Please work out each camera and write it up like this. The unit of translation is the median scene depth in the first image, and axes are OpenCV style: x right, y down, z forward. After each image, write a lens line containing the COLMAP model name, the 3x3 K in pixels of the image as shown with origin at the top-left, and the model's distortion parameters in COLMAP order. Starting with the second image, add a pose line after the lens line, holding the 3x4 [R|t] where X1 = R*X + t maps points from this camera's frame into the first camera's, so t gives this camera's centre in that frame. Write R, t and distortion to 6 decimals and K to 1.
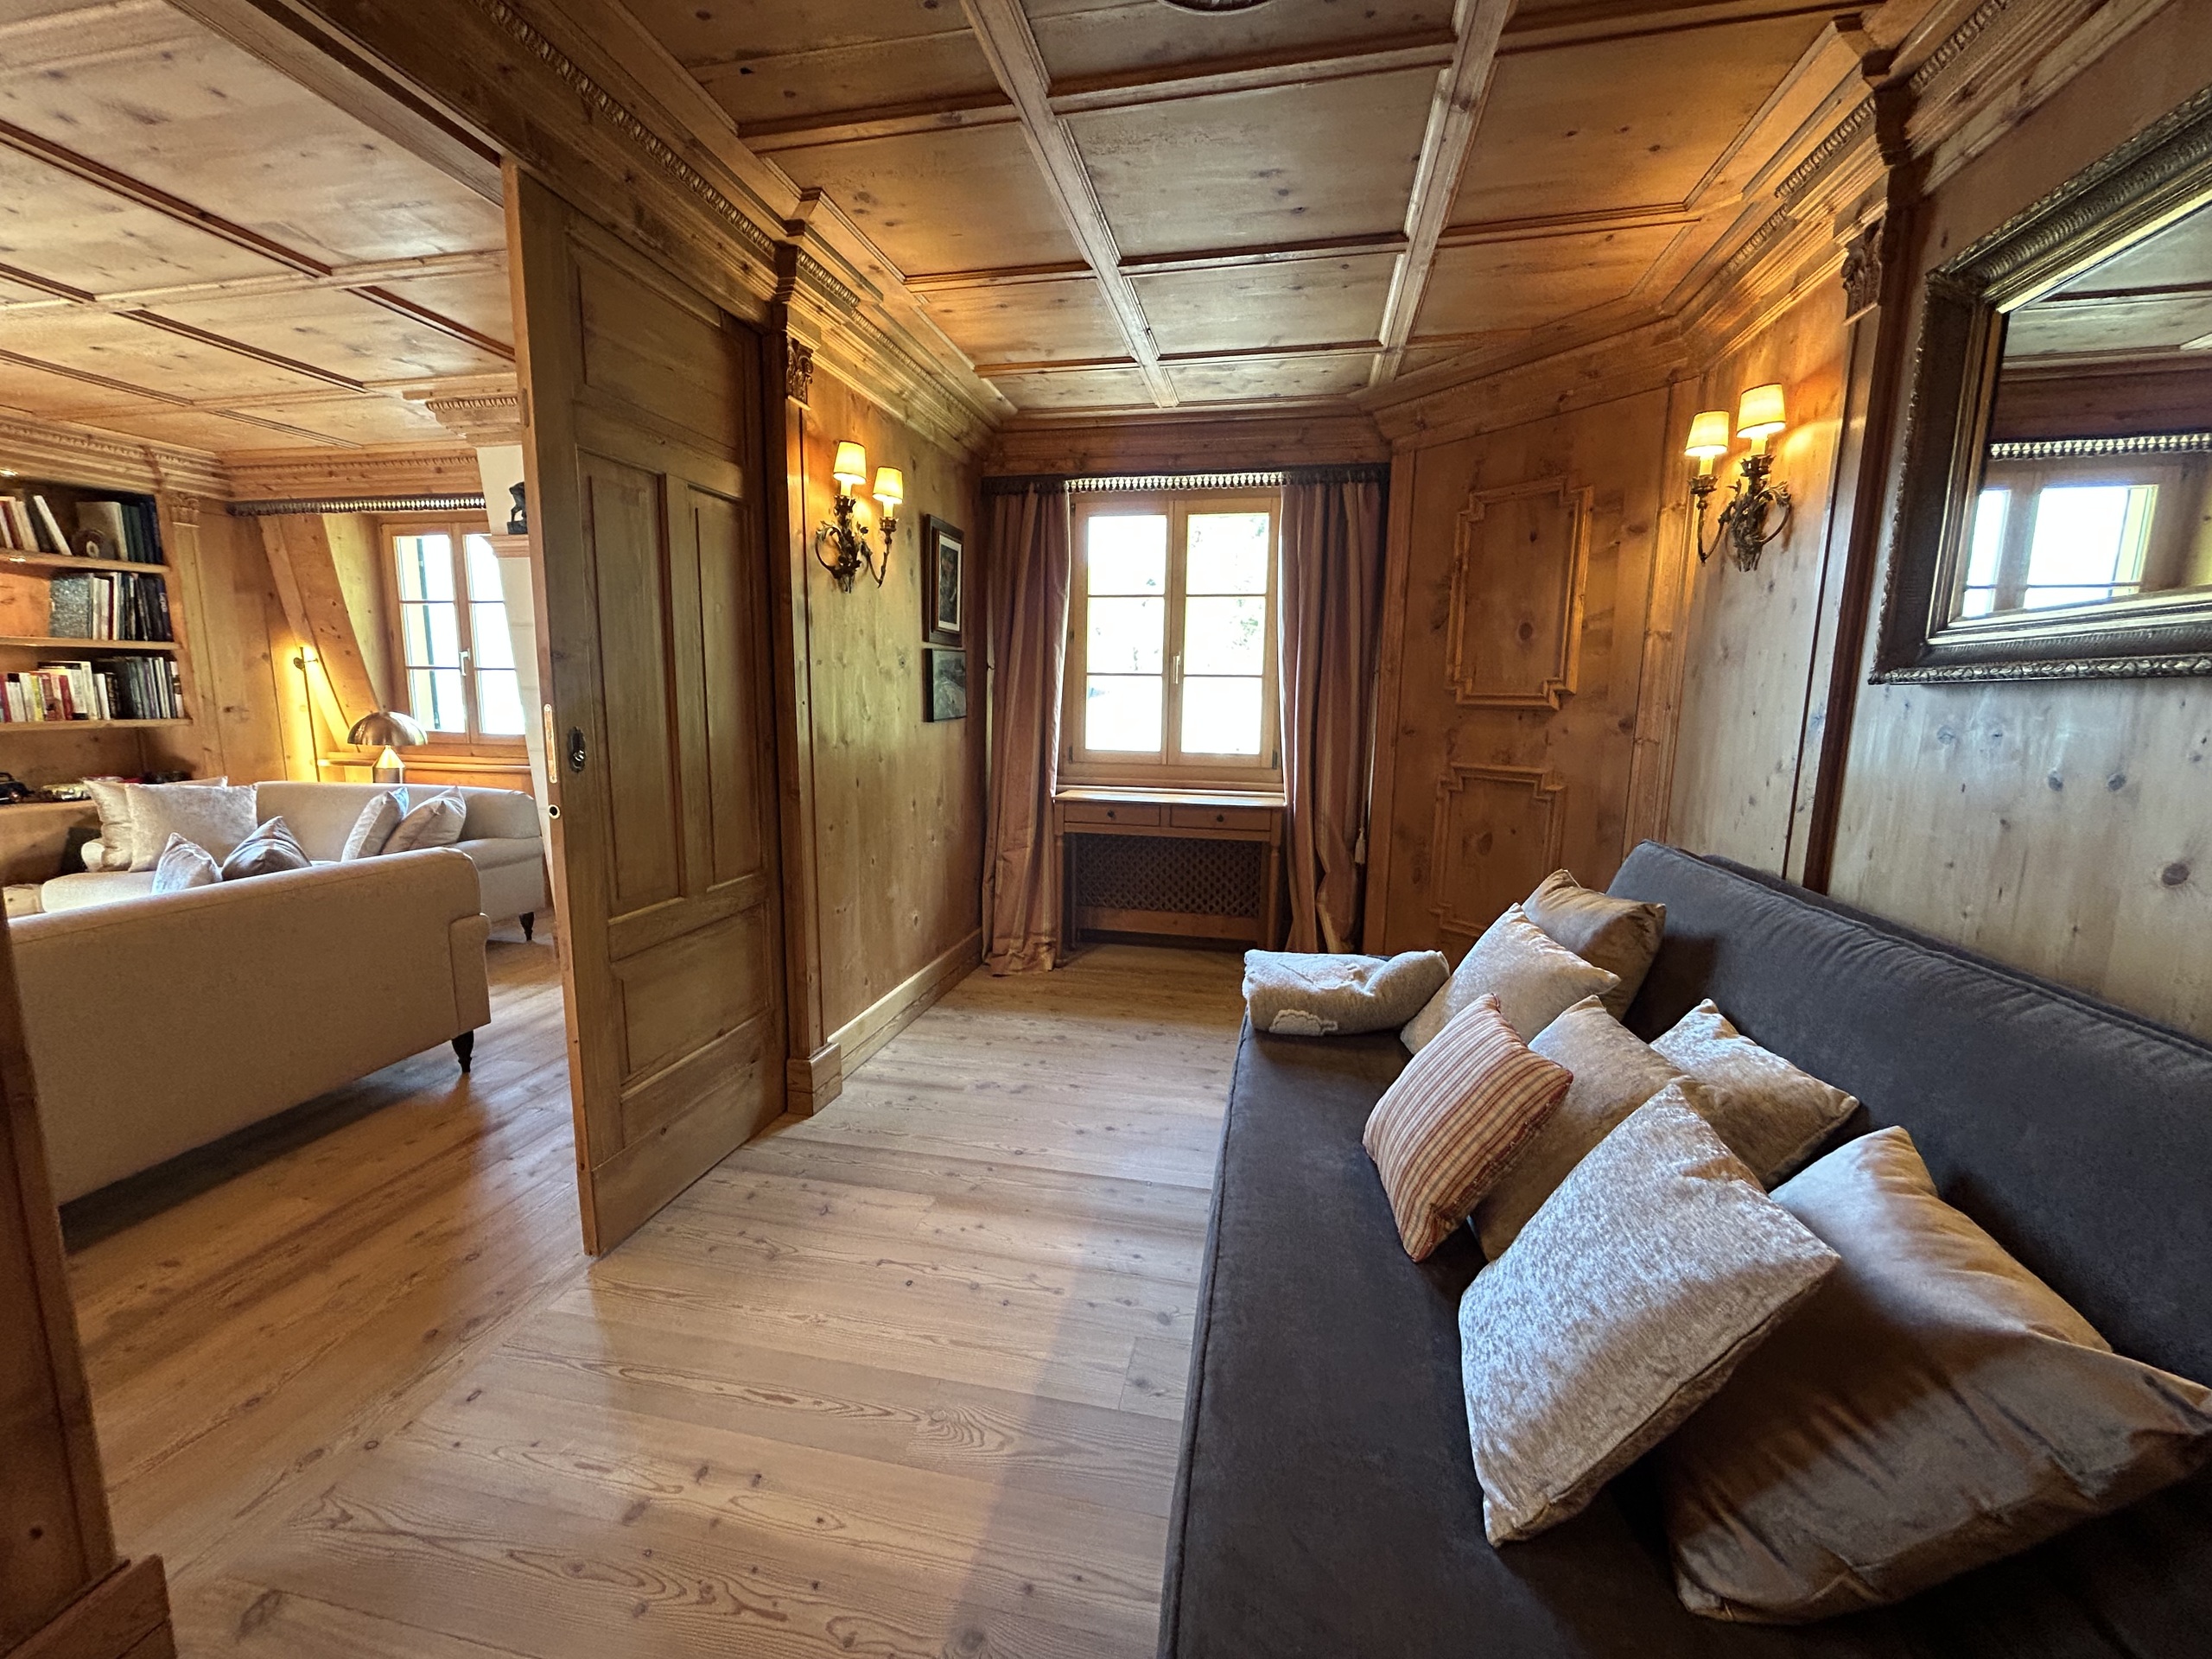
lens RADIAL K [[900.4, 0, 1097.3], [0, 900.4, 827.8], [0, 0, 1]] dist [0.001899, -0.001057]
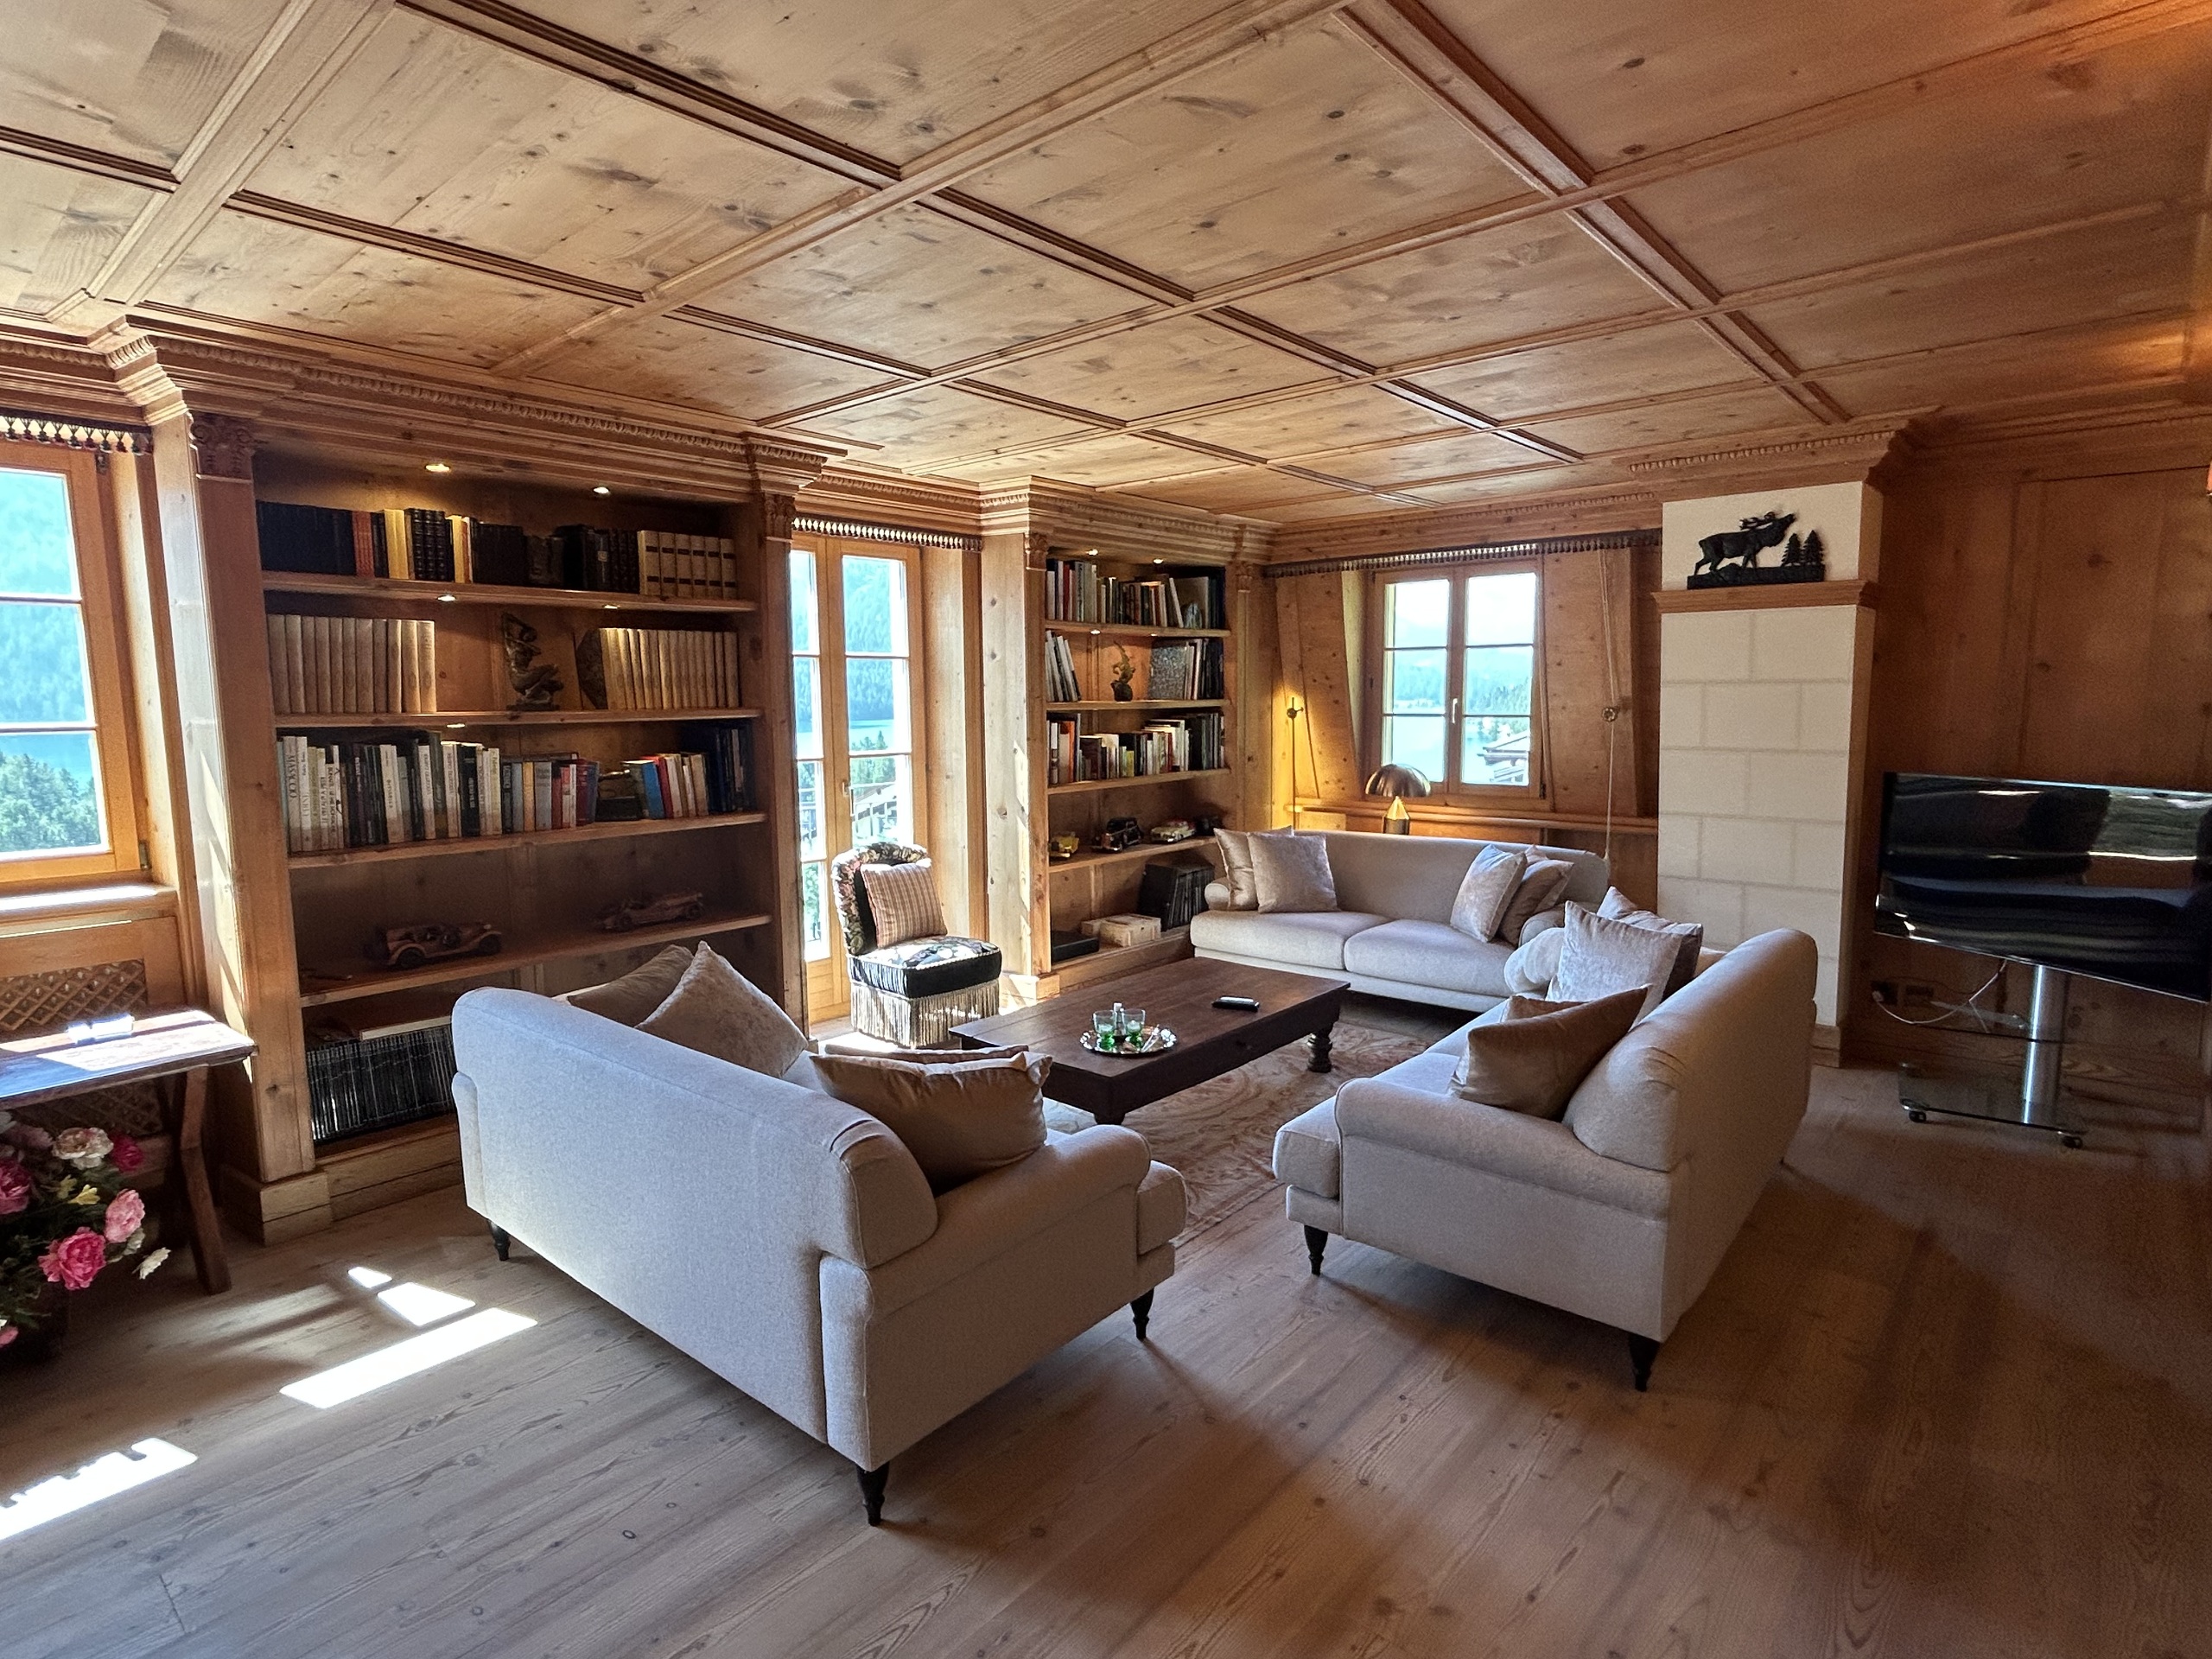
lens RADIAL K [[1151.1, 0, 1092.0], [0, 1151.1, 829.8], [0, 0, 1]] dist [0.003201, -0.001532]
pose [[0.868876, 0.037116, -0.493636, -0.491043], [-0.052657, 0.998457, -0.017613, -0.015232], [0.492221, 0.041297, 0.869490, -0.294675]]
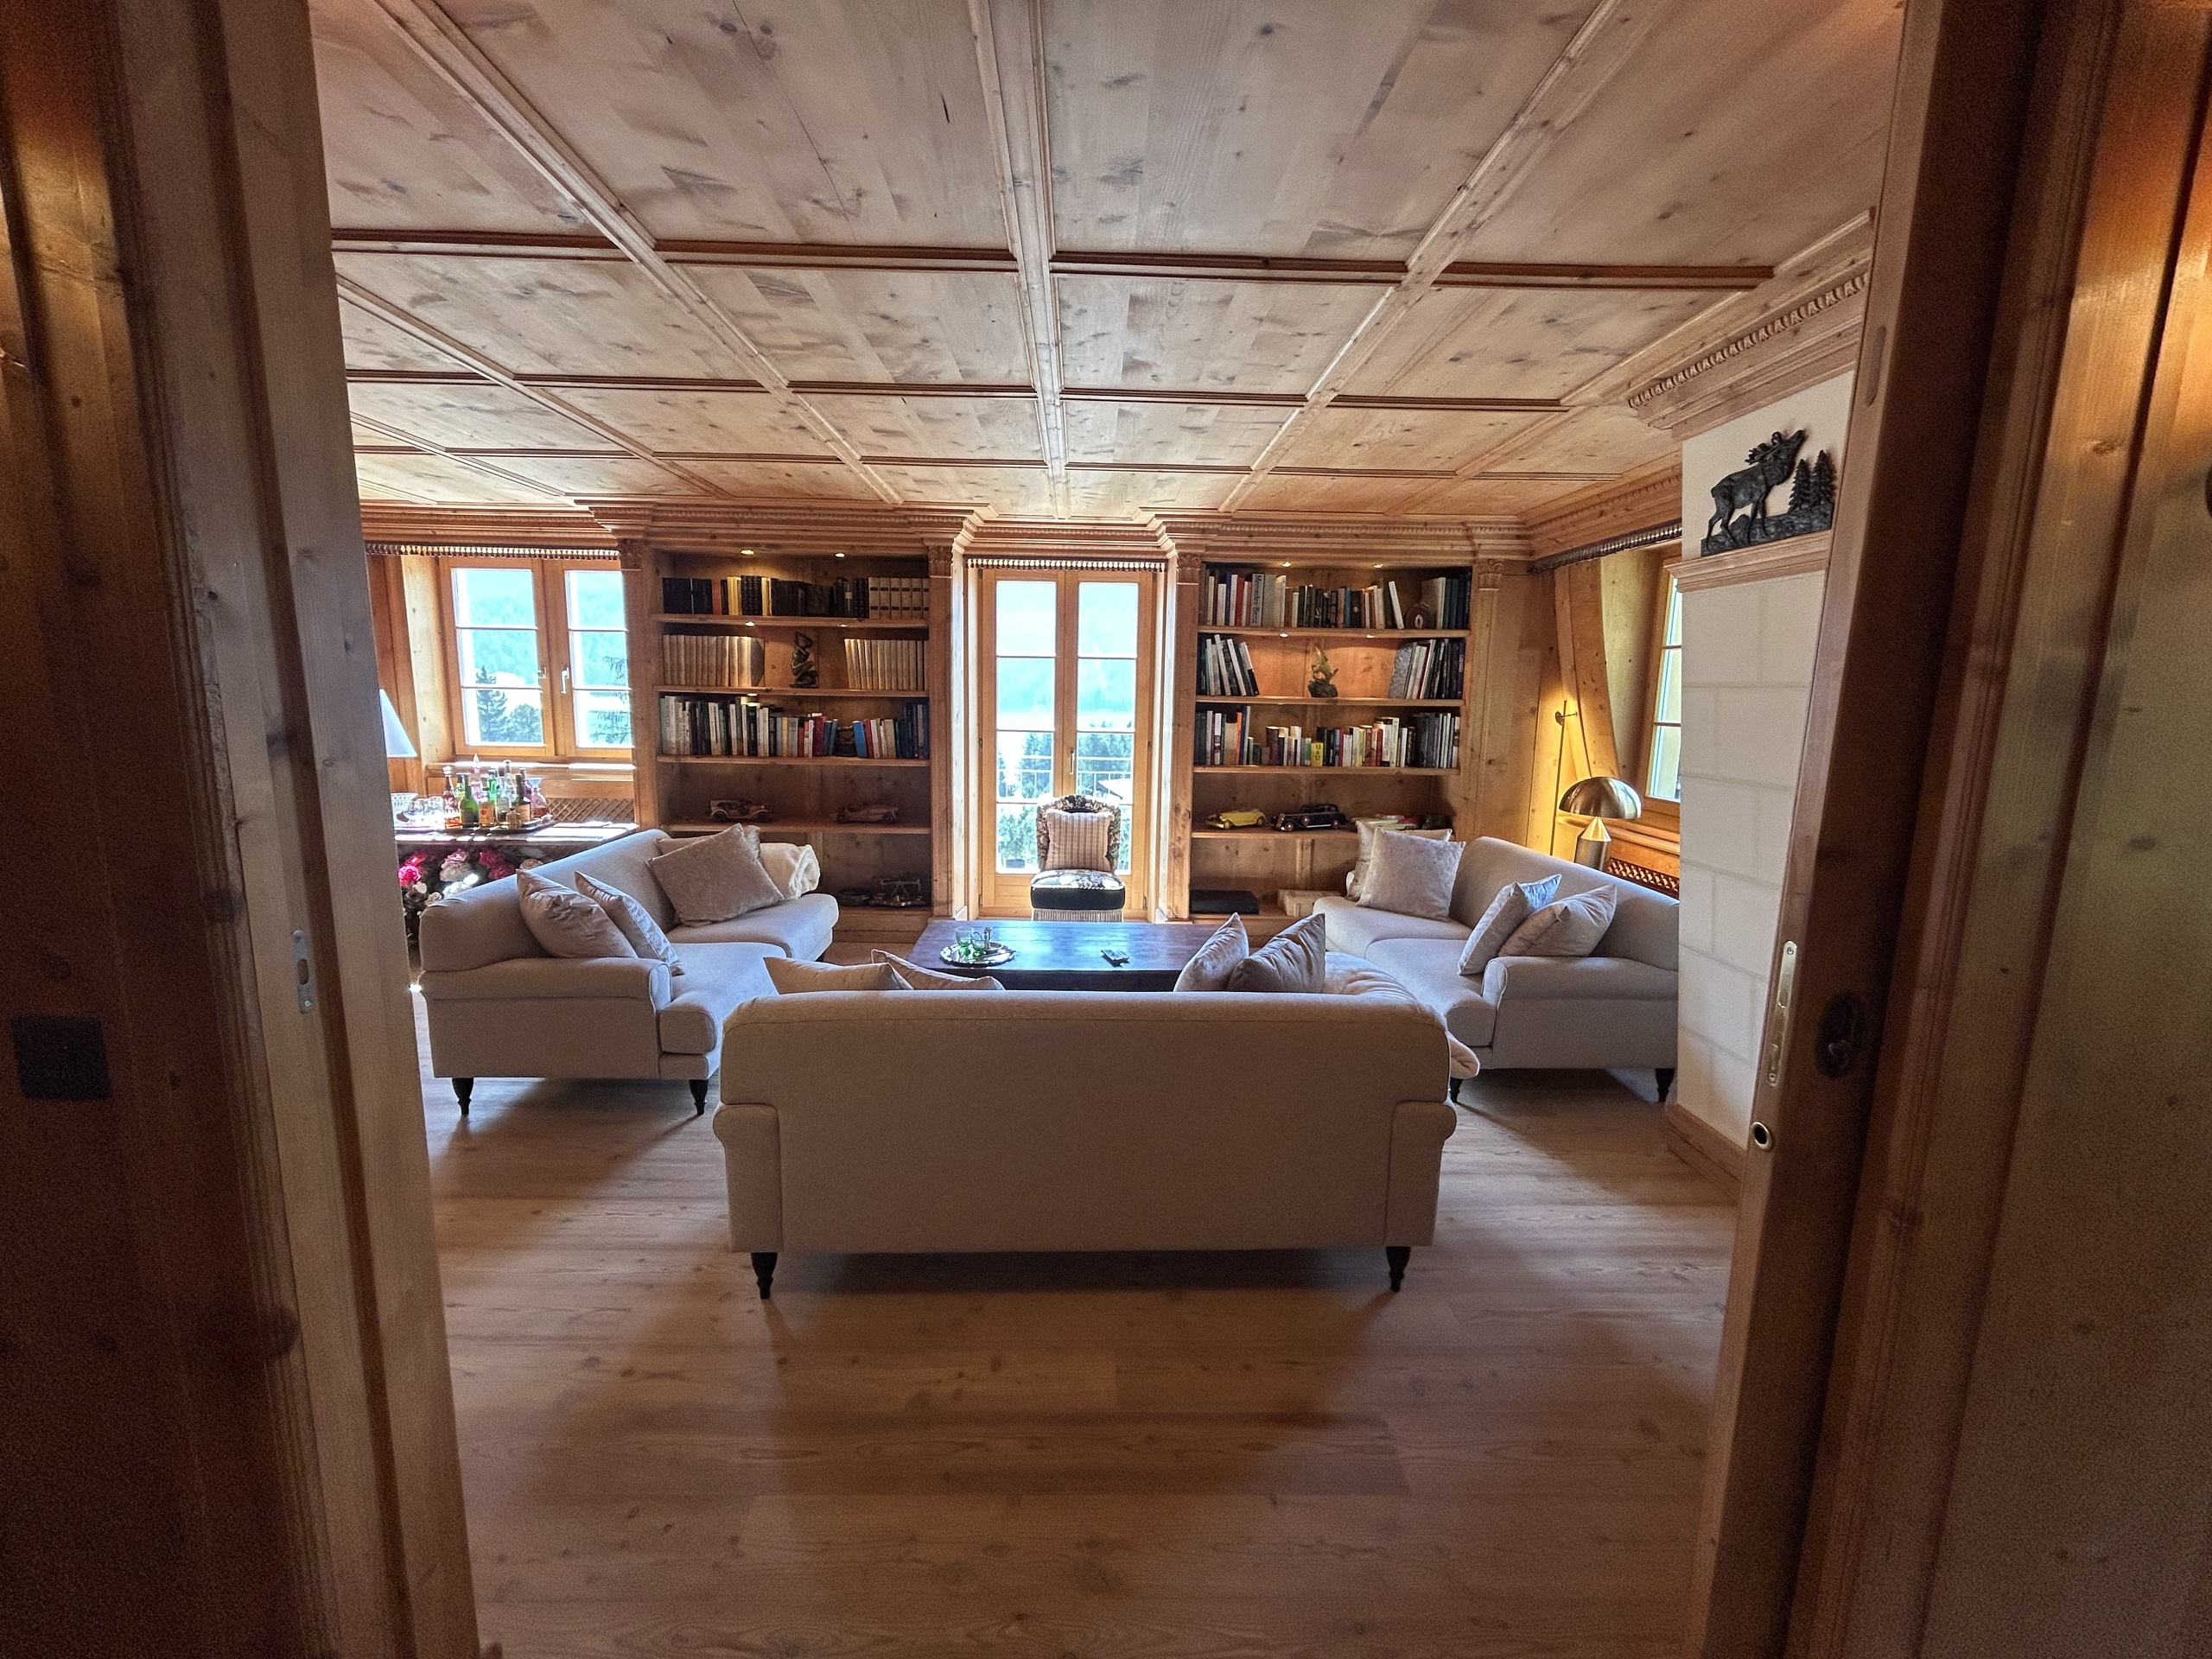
lens RADIAL K [[900.4, 0, 1092.8], [0, 900.4, 829.1], [0, 0, 1]] dist [0.001899, -0.001057]
pose [[0.221814, 0.139600, -0.965044, -0.050673], [-0.159347, 0.981584, 0.105366, -0.099598], [0.961981, 0.130405, 0.239974, 0.343489]]
